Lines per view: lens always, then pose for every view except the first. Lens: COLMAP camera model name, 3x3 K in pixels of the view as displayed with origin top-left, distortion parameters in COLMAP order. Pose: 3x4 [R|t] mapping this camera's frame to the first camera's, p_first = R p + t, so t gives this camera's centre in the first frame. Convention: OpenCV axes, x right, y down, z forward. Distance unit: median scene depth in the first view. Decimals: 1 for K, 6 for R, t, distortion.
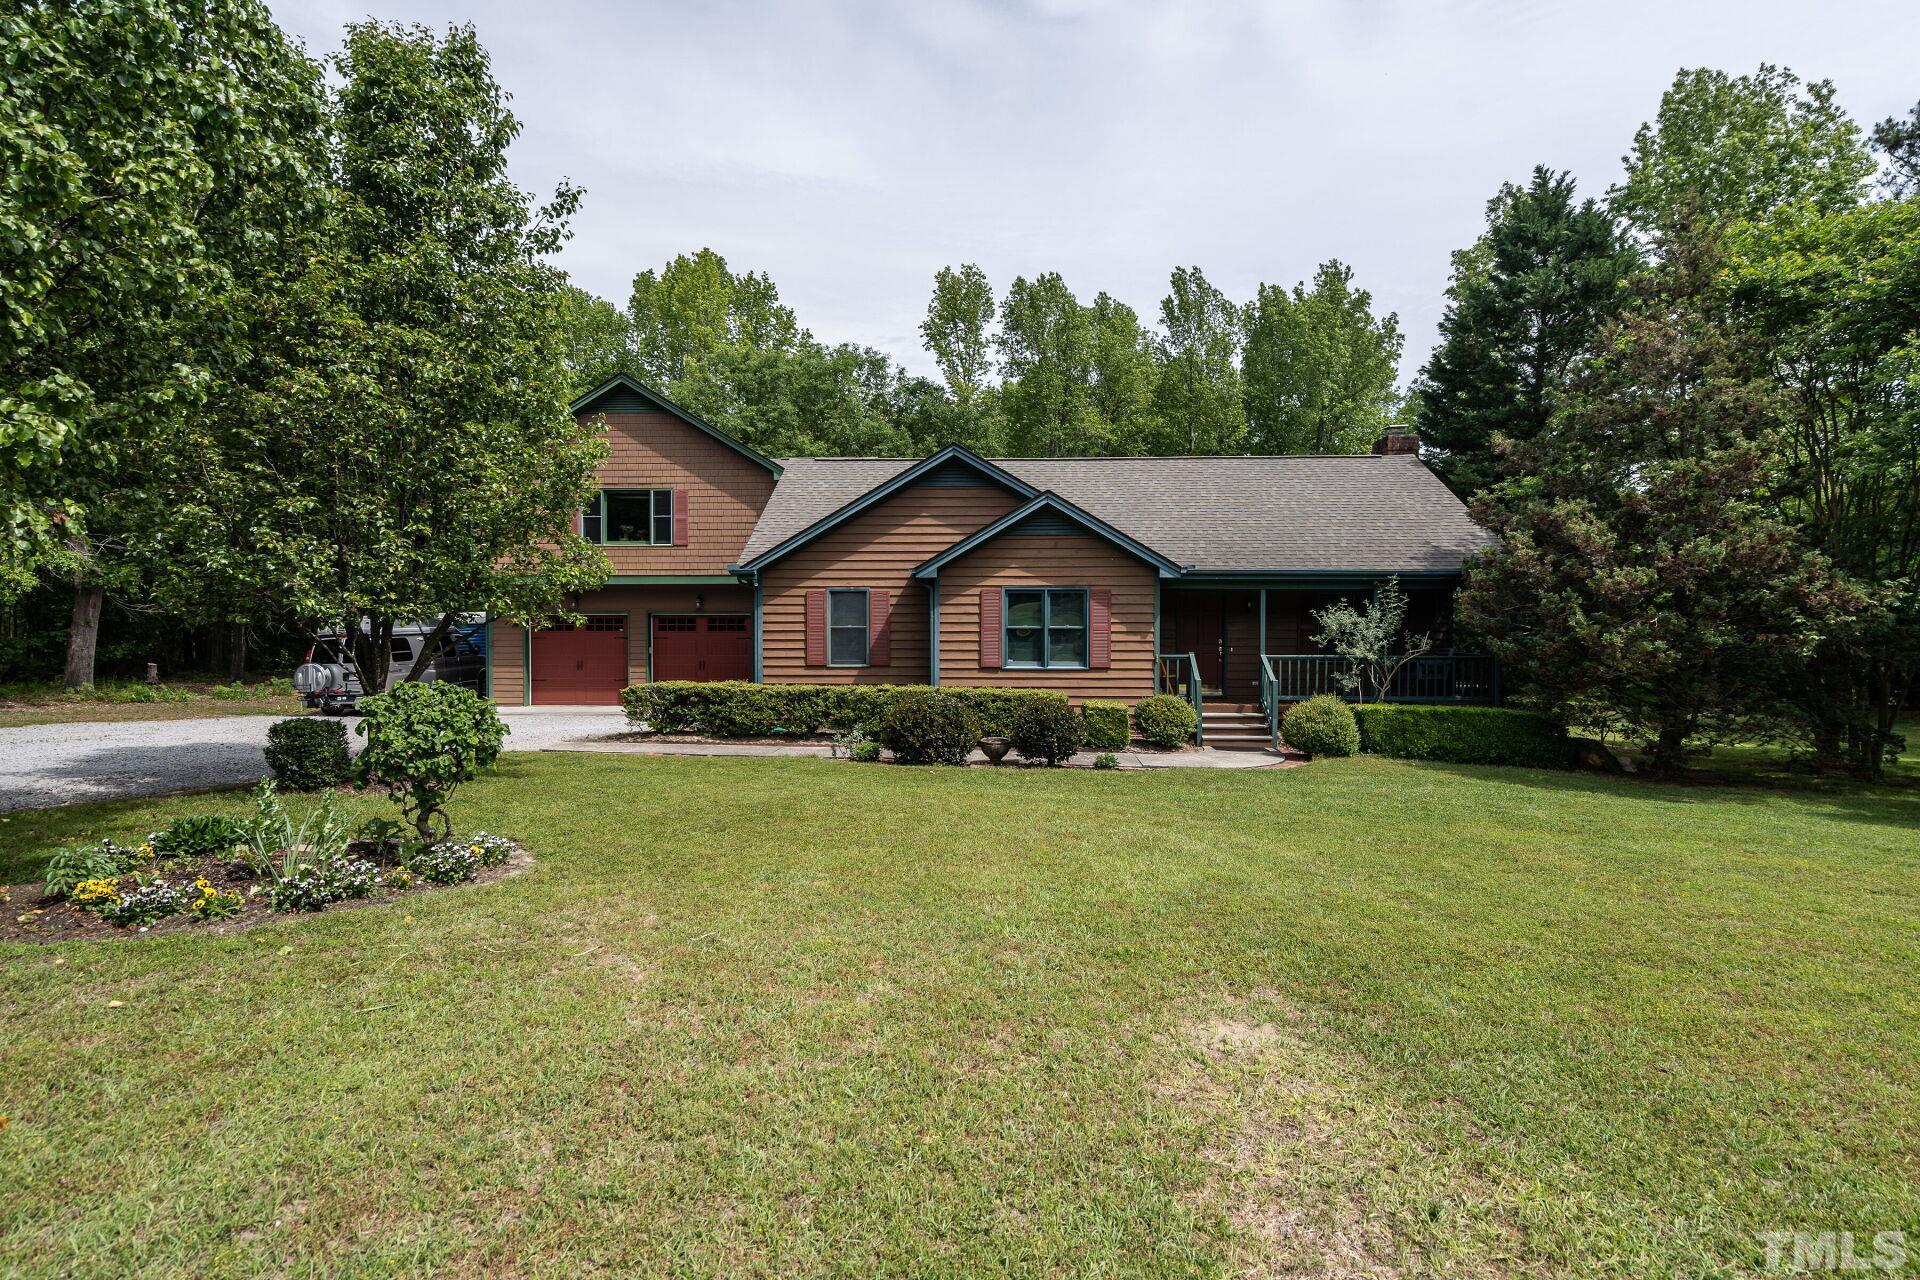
lens RADIAL K [[984.1, 0, 962.0], [0, 984.1, 638.7], [0, 0, 1]] dist [-0.000701, 0.004185]
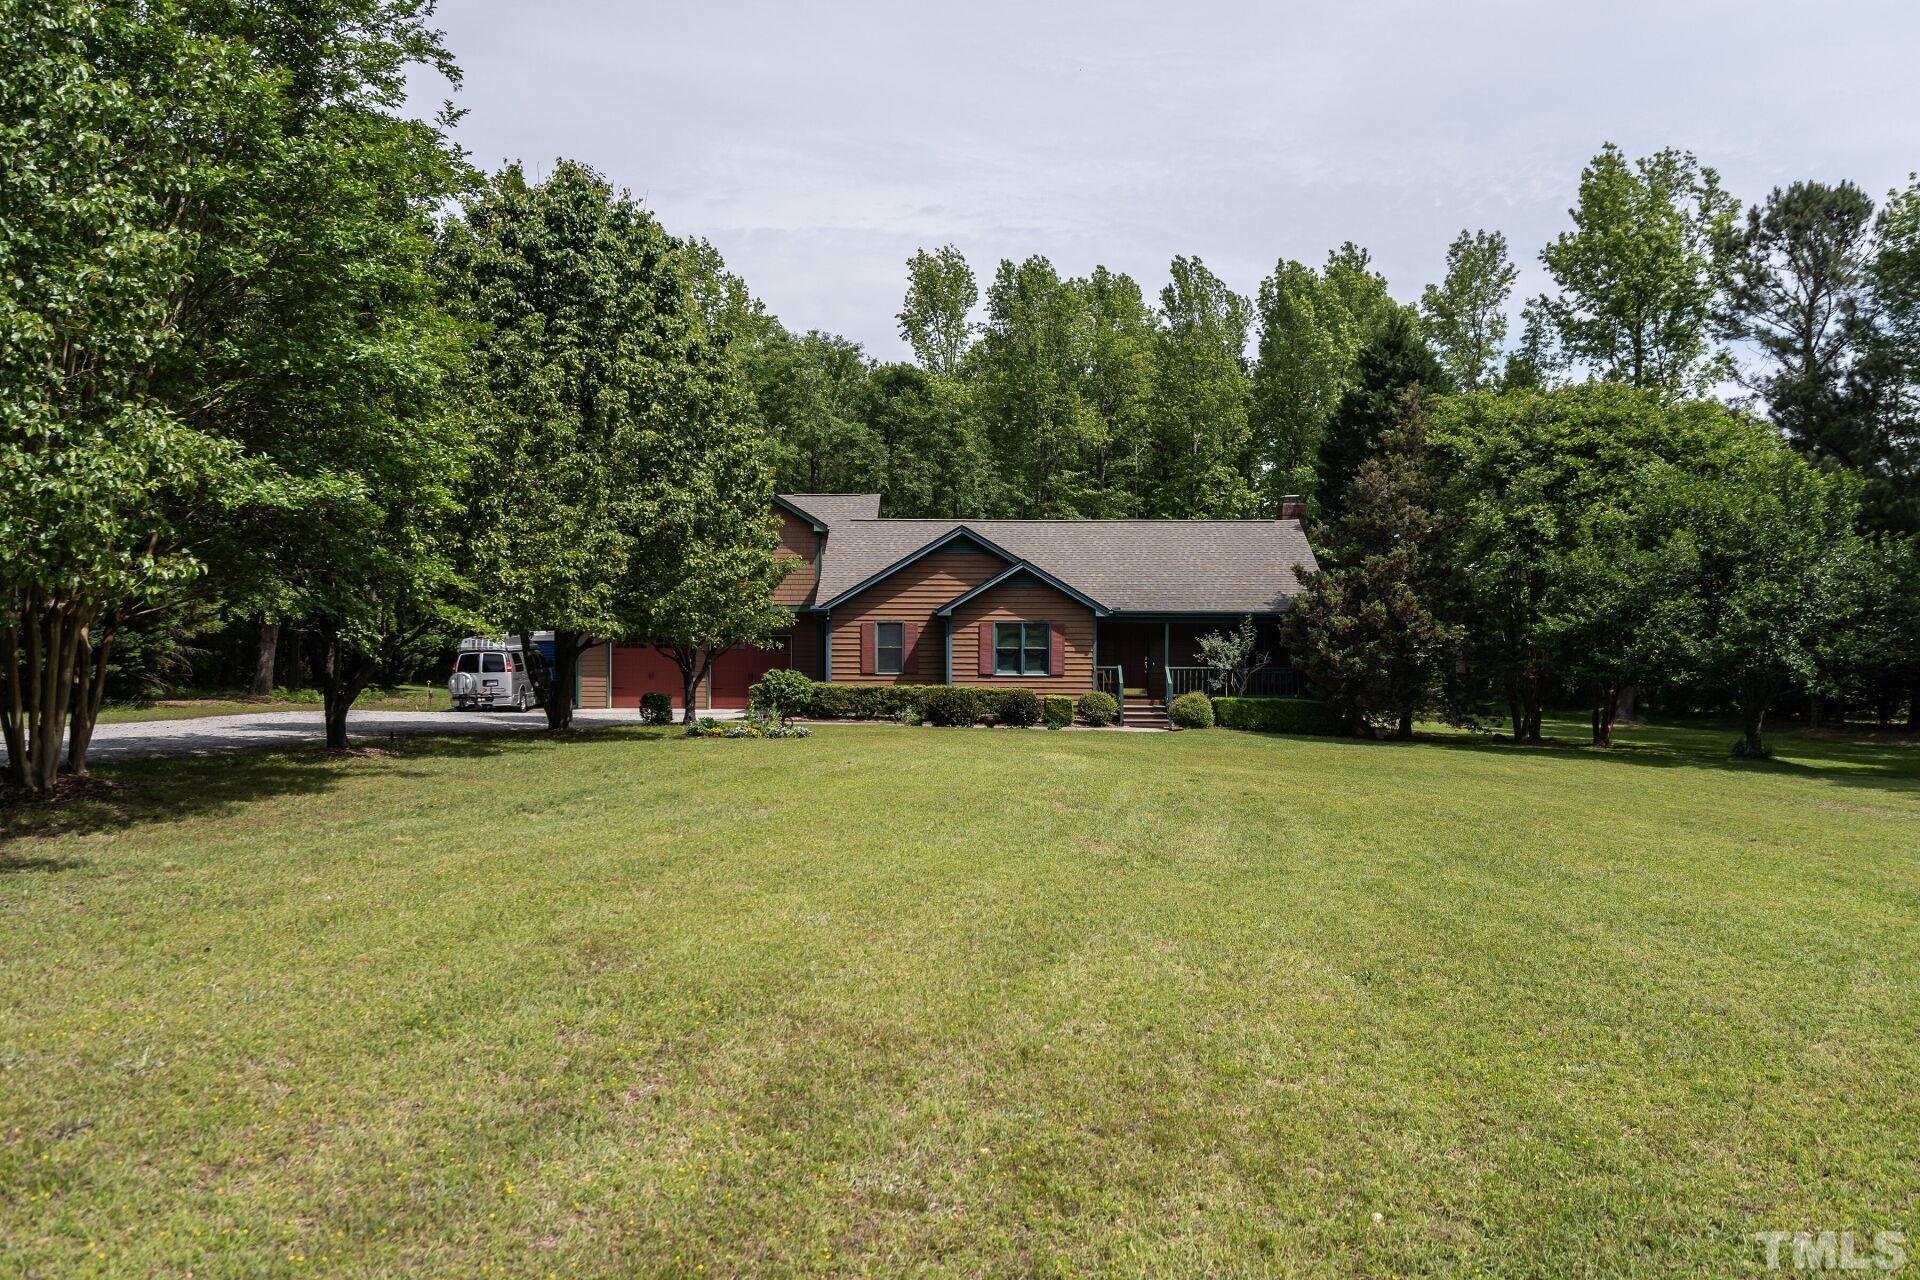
lens RADIAL K [[1492.9, 0, 974.7], [0, 1492.9, 642.9], [0, 0, 1]] dist [0.012728, -0.001321]
pose [[0.999241, 0.004445, 0.038687, -0.075859], [-0.003979, 0.999919, -0.012110, 0.008222], [-0.038738, 0.011947, 0.999178, -1.272940]]
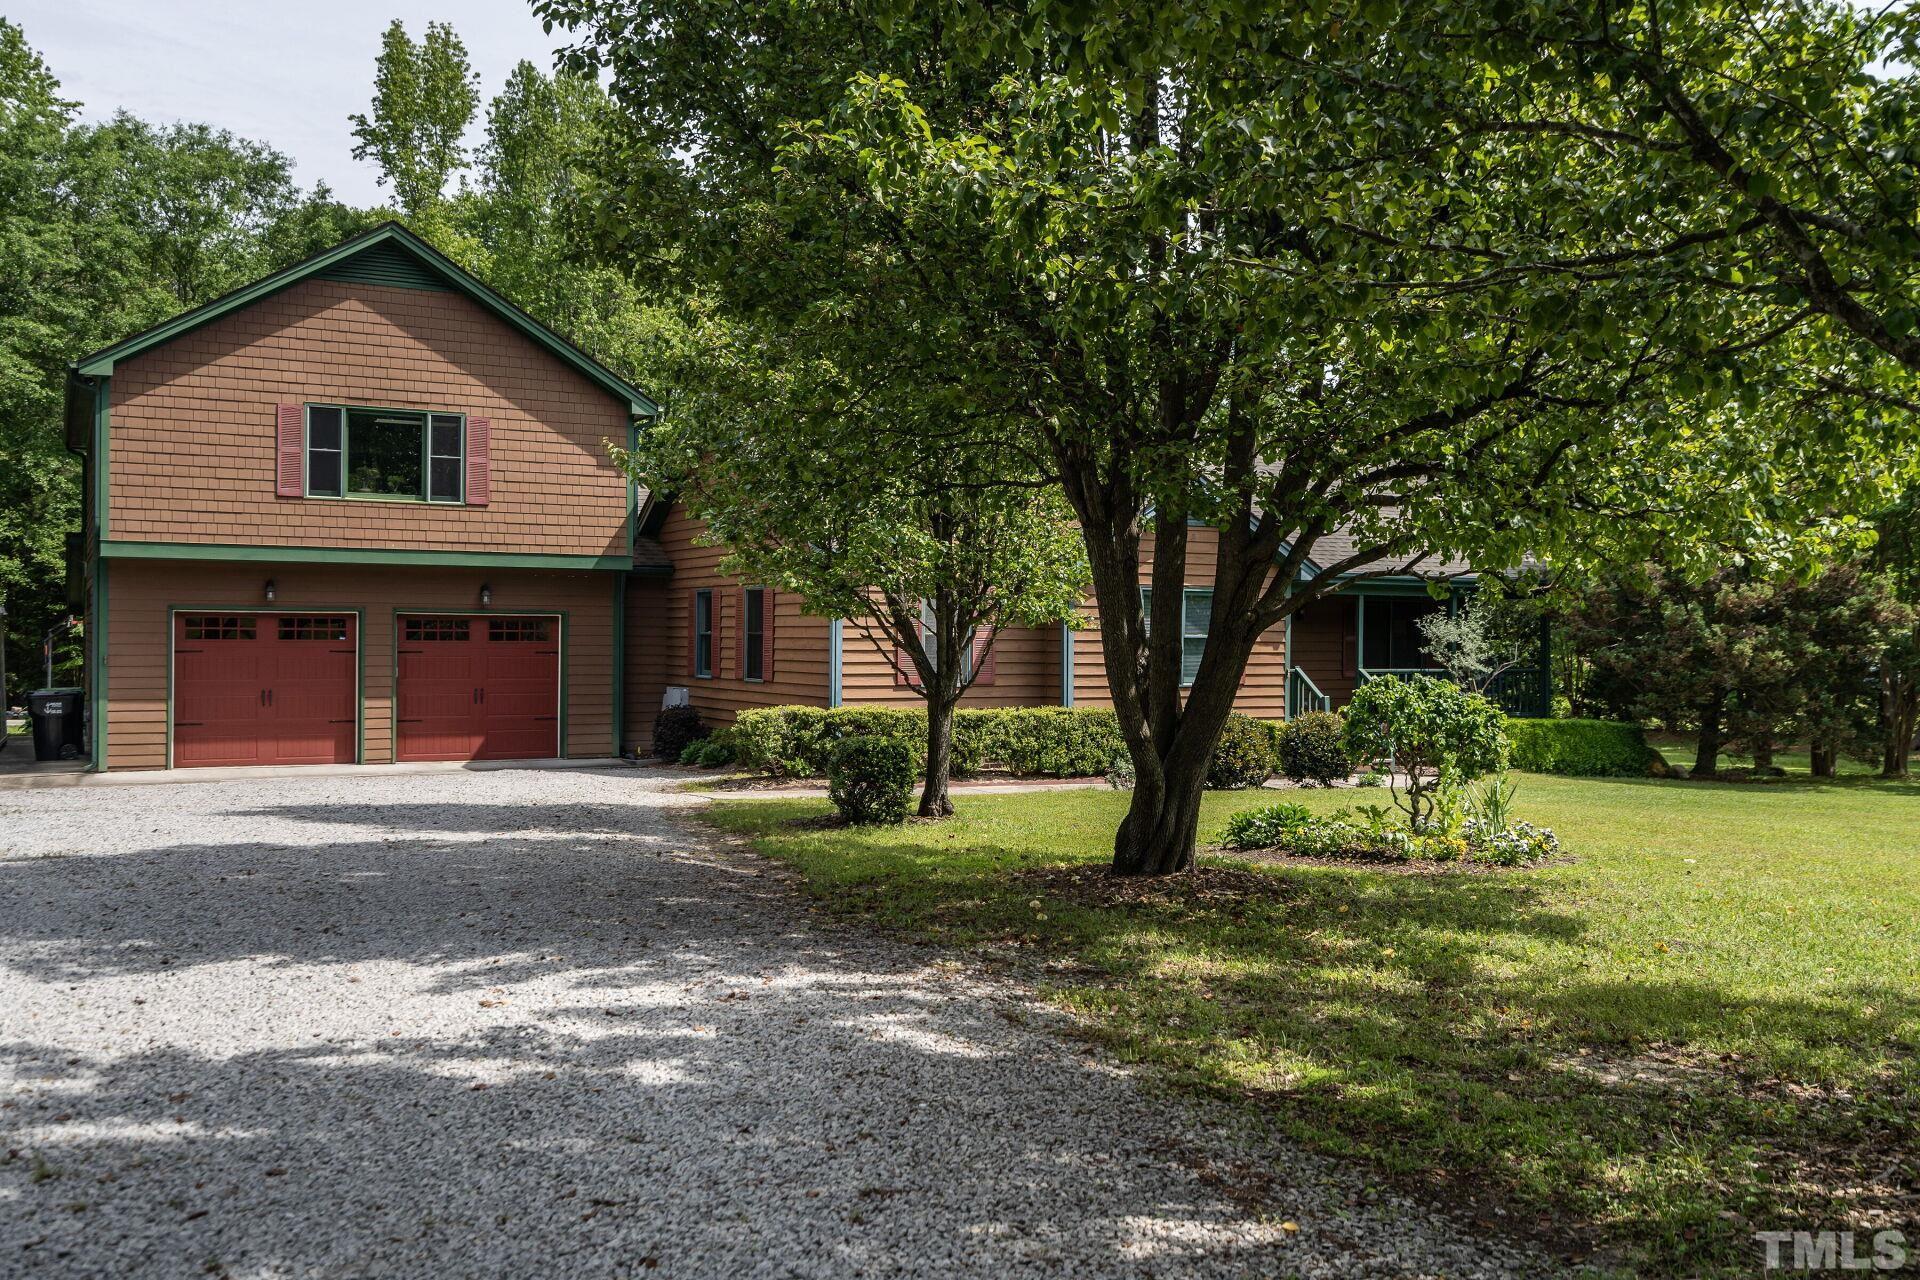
lens RADIAL K [[1721.3, 0, 1006.4], [0, 1721.3, 638.1], [0, 0, 1]] dist [-0.010634, -0.006161]
pose [[0.856938, 0.006477, 0.515378, -0.775220], [0.002528, 0.999856, -0.016768, 0.013771], [-0.515413, 0.015672, 0.856799, -0.164539]]
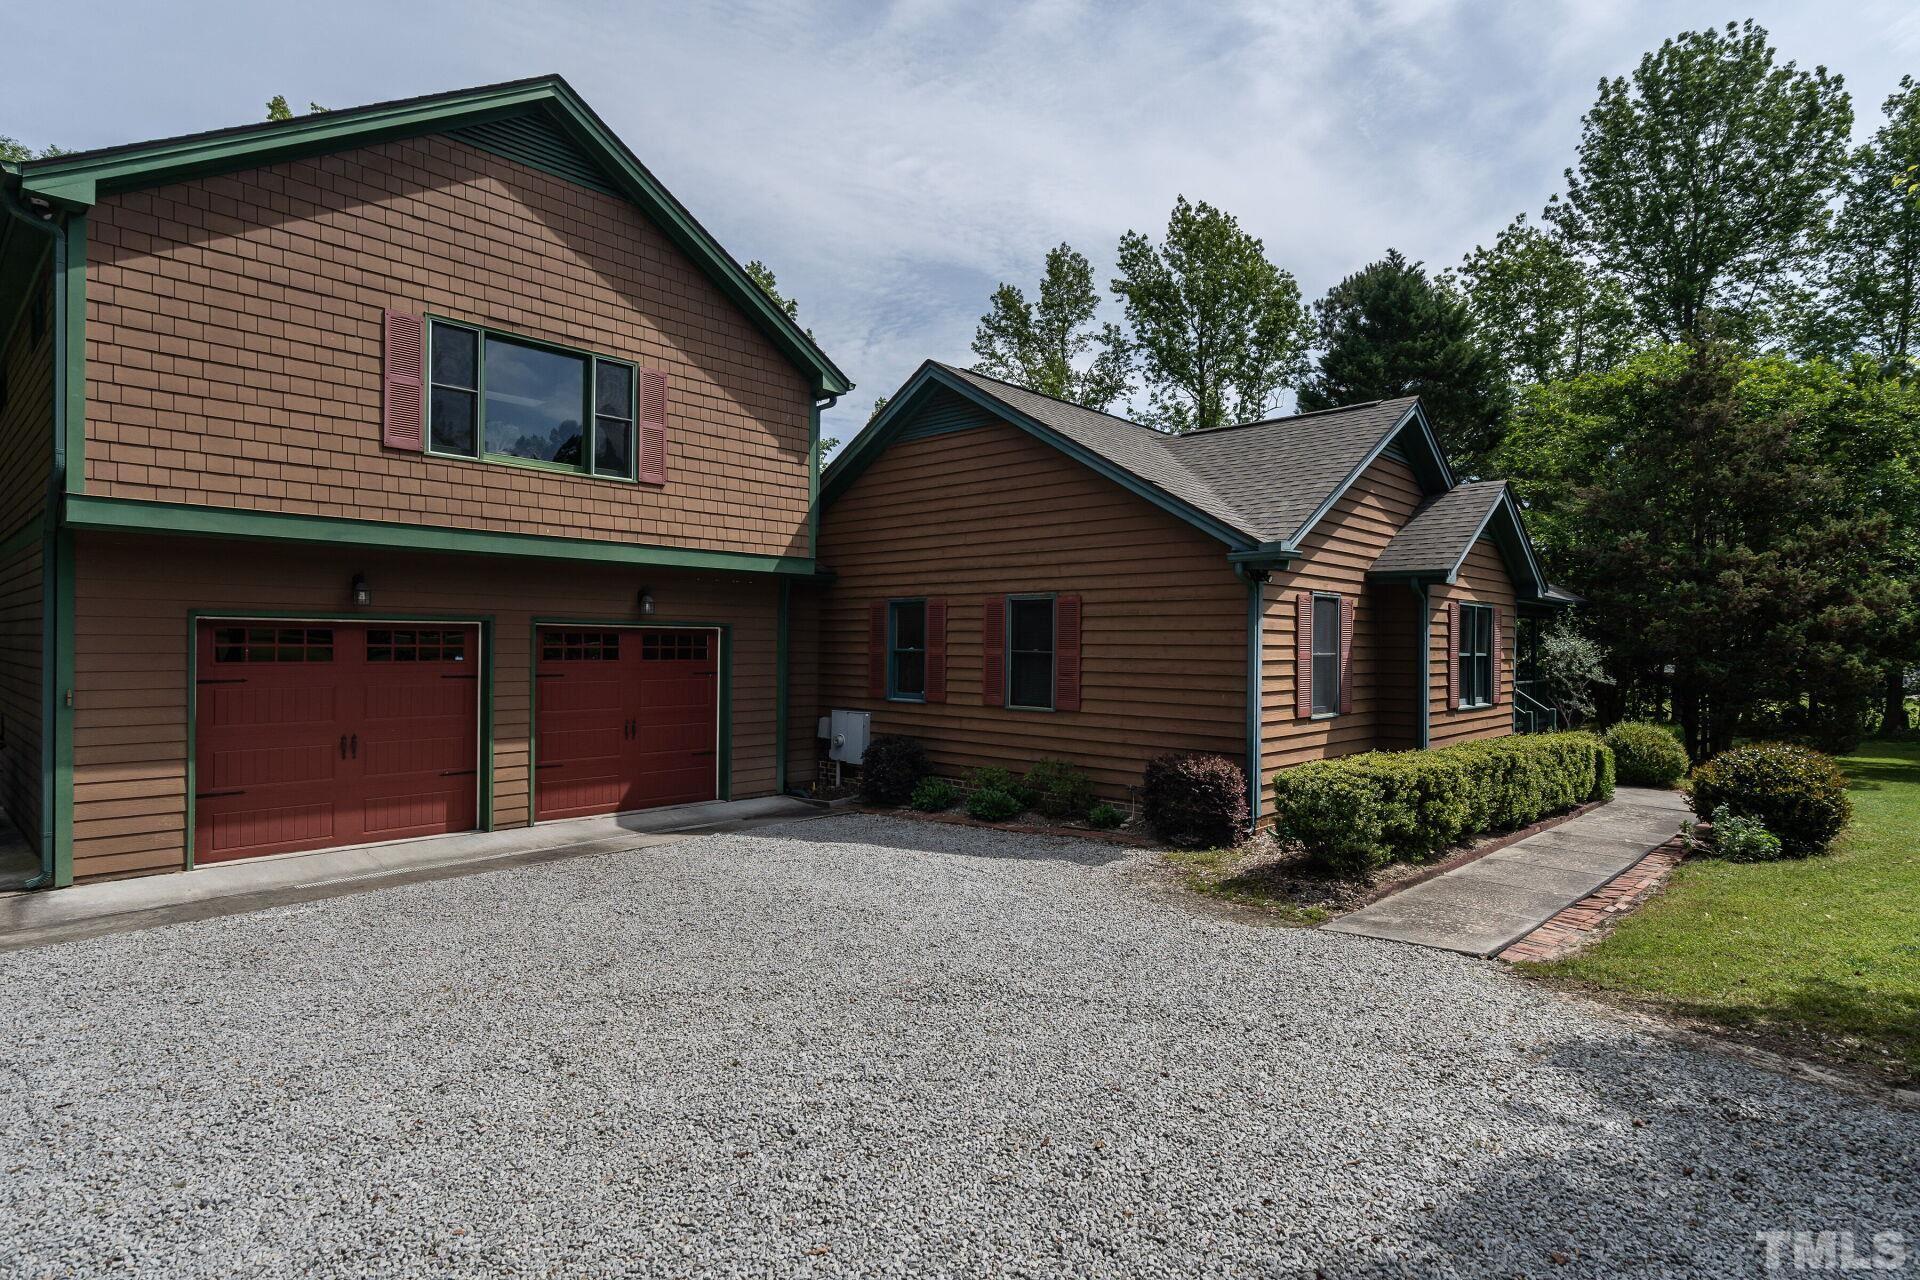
lens RADIAL K [[1011.1, 0, 972.1], [0, 1011.1, 645.6], [0, 0, 1]] dist [0.006558, 0.000395]
pose [[0.649547, 0.005639, 0.760301, -0.774627], [0.005413, 0.999913, -0.012041, -0.011362], [-0.760302, 0.011937, 0.649460, 0.766122]]
